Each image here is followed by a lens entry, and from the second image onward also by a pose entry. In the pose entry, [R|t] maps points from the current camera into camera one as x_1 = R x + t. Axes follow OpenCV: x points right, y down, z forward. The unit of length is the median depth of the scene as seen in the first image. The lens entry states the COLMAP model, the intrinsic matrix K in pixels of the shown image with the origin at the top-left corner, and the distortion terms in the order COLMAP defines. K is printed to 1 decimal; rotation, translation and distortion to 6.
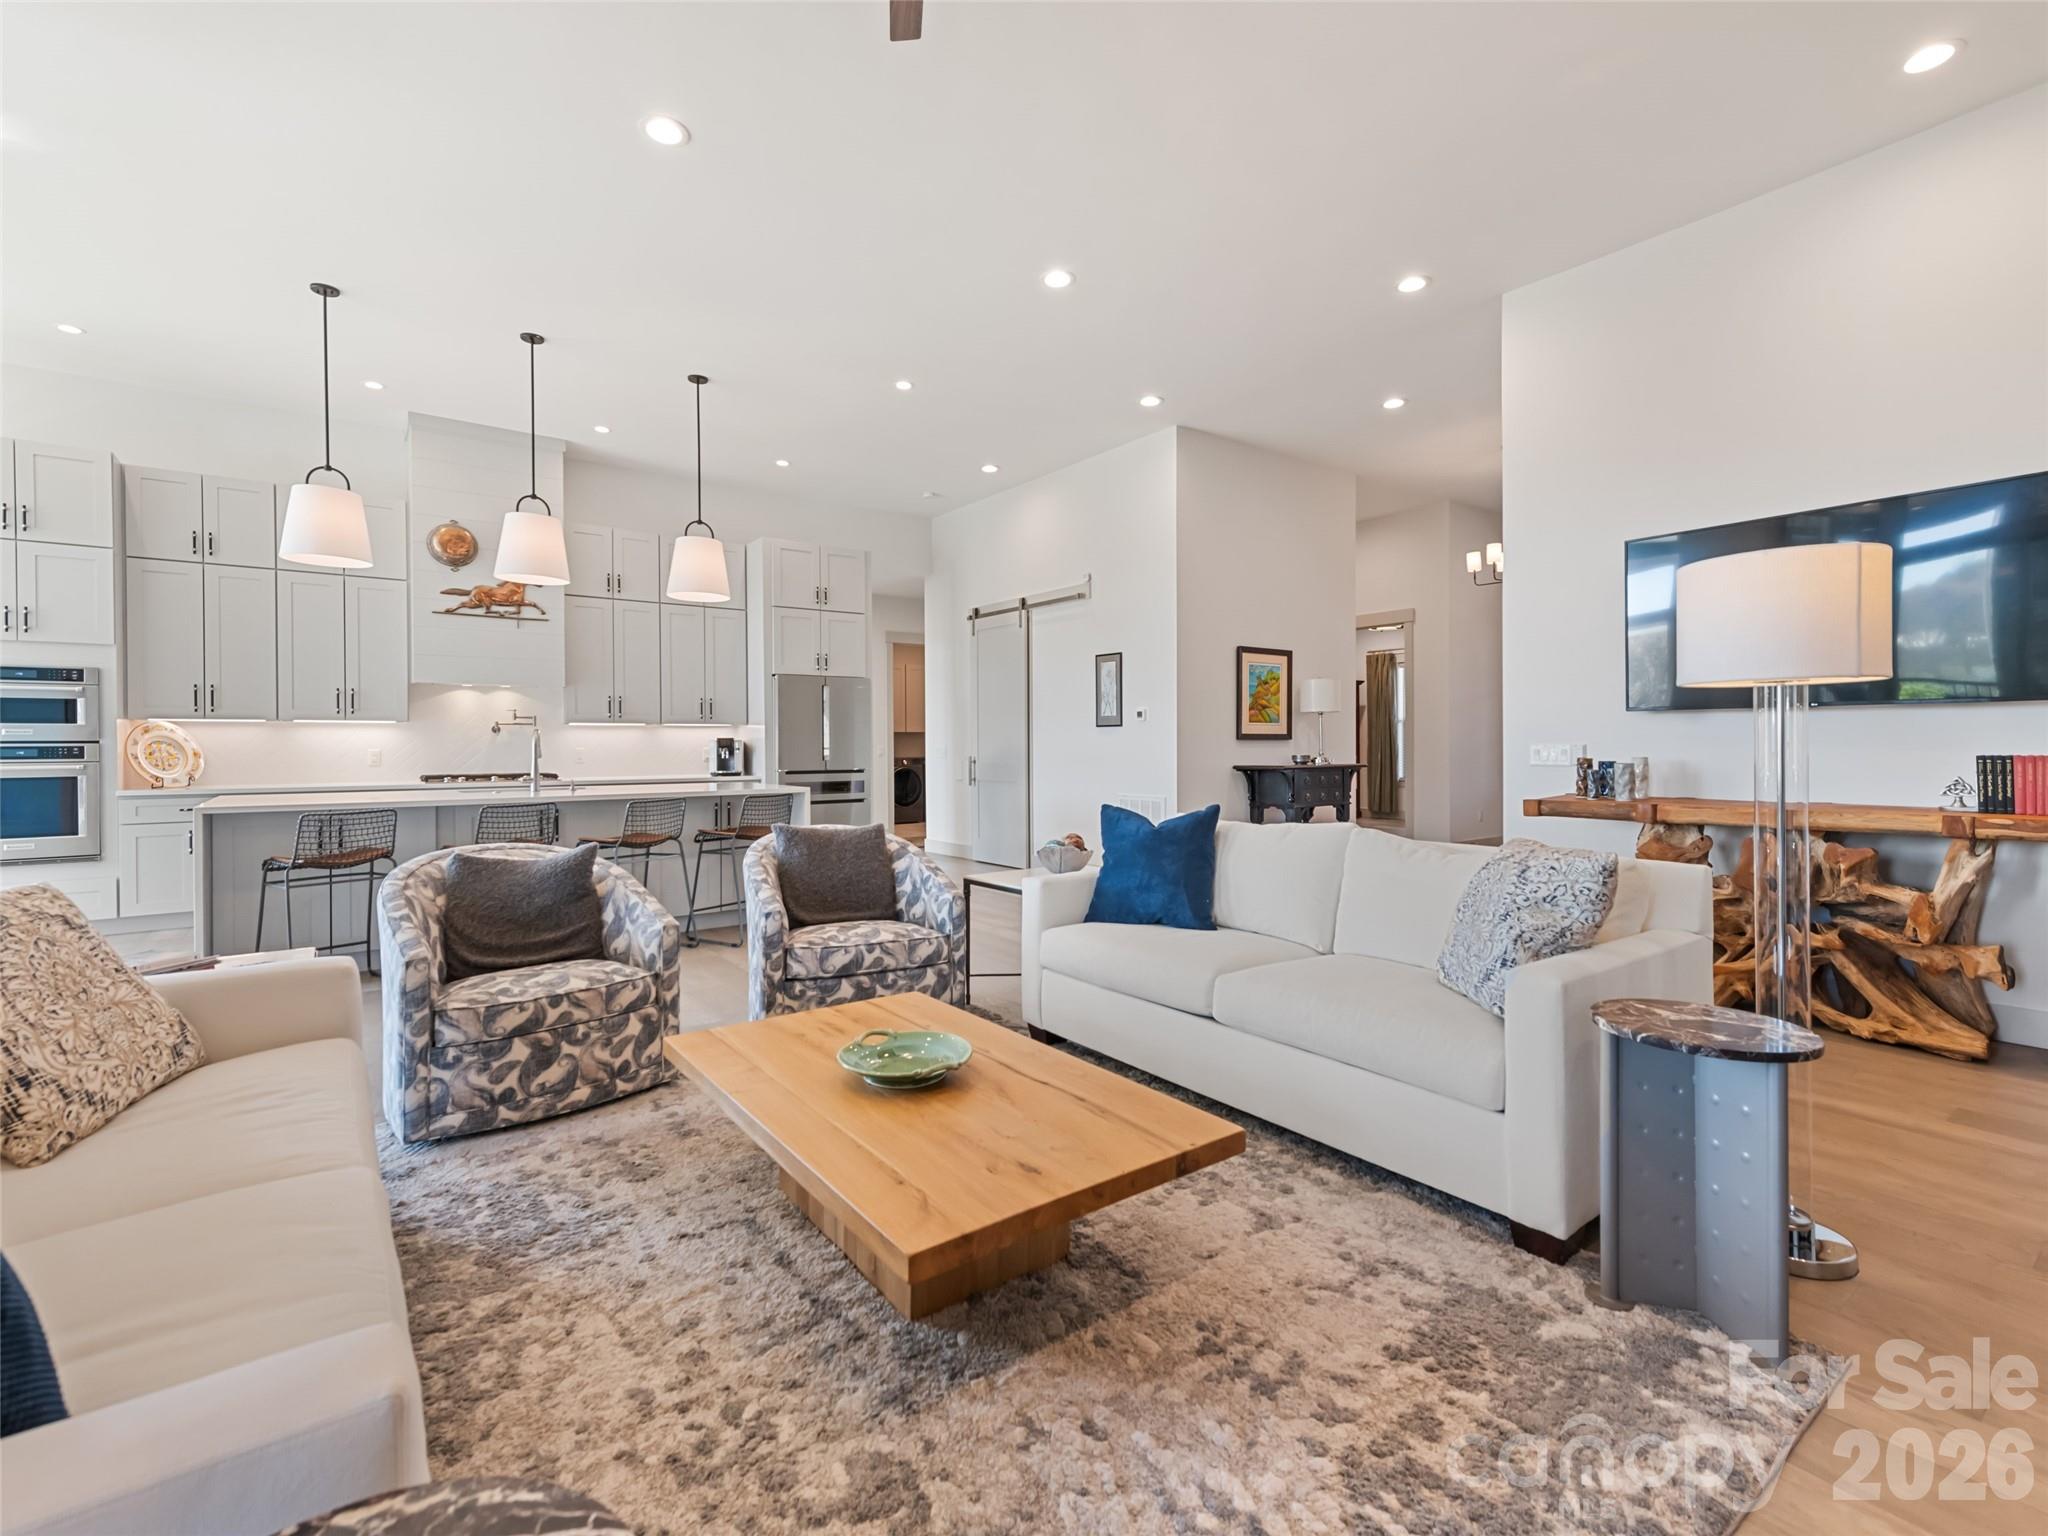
lens RADIAL K [[924.1, 0, 1024.0], [0, 924.1, 768.0], [0, 0, 1]] dist [0.014558, -0.000725]
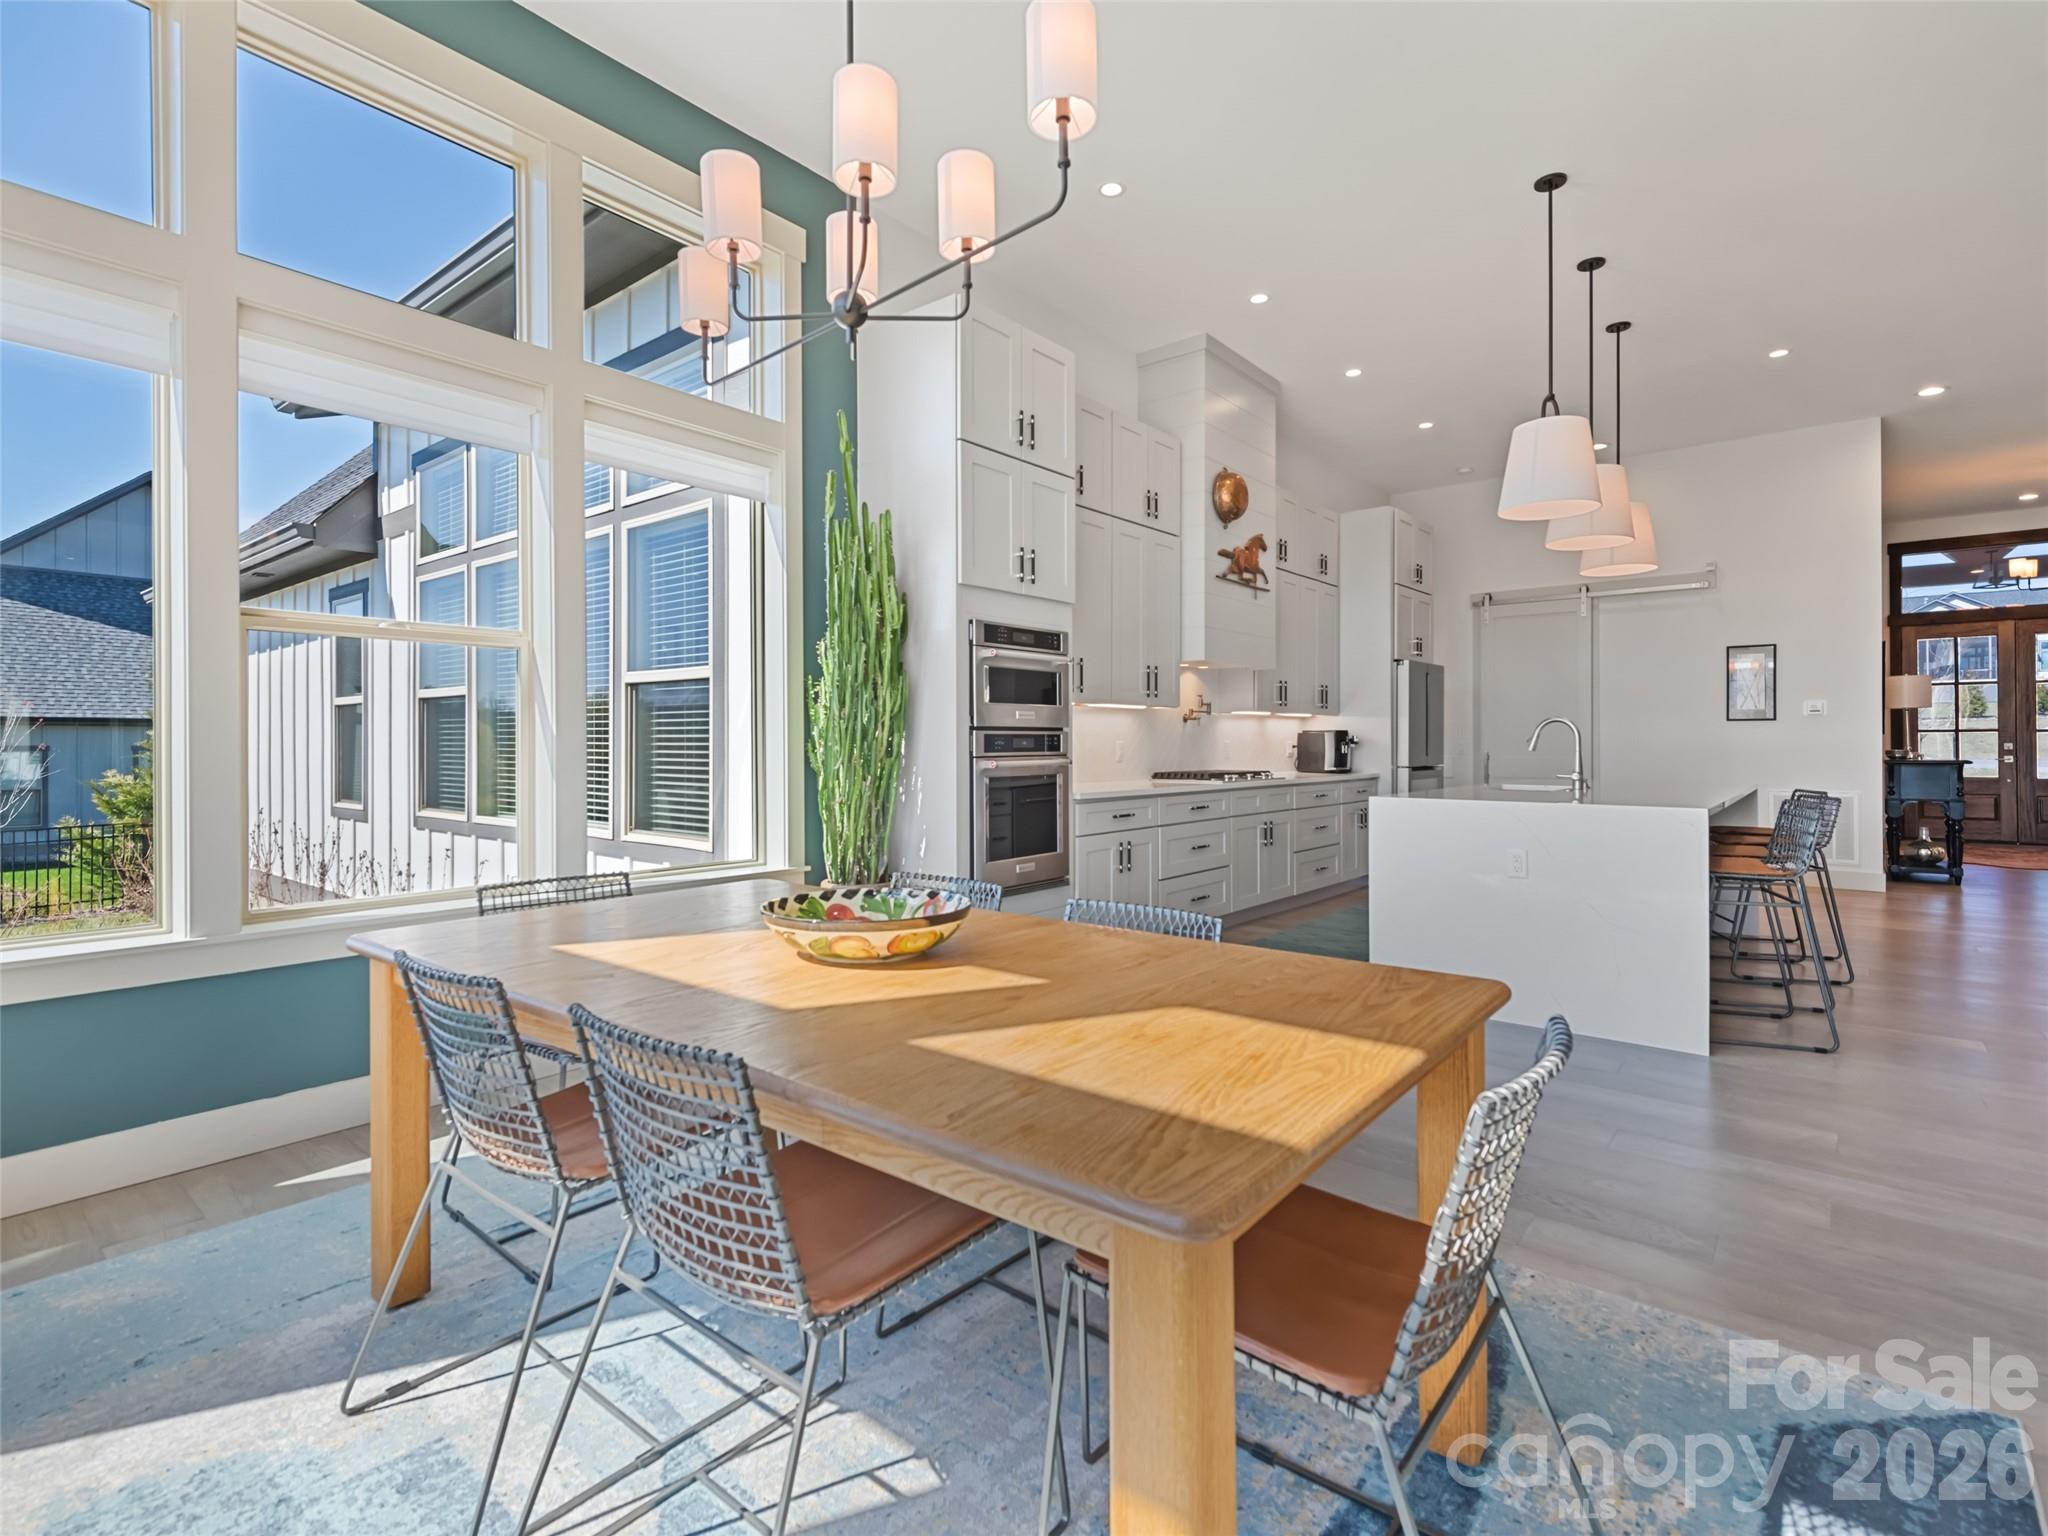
lens RADIAL K [[971.1, 0, 1023.7], [0, 971.1, 743.2], [0, 0, 1]] dist [0.021344, -0.000226]
pose [[0.972057, 0.001071, 0.234741, -1.129305], [0.004916, 0.999677, -0.024918, 0.003238], [-0.234692, 0.025376, 0.971739, 0.220293]]
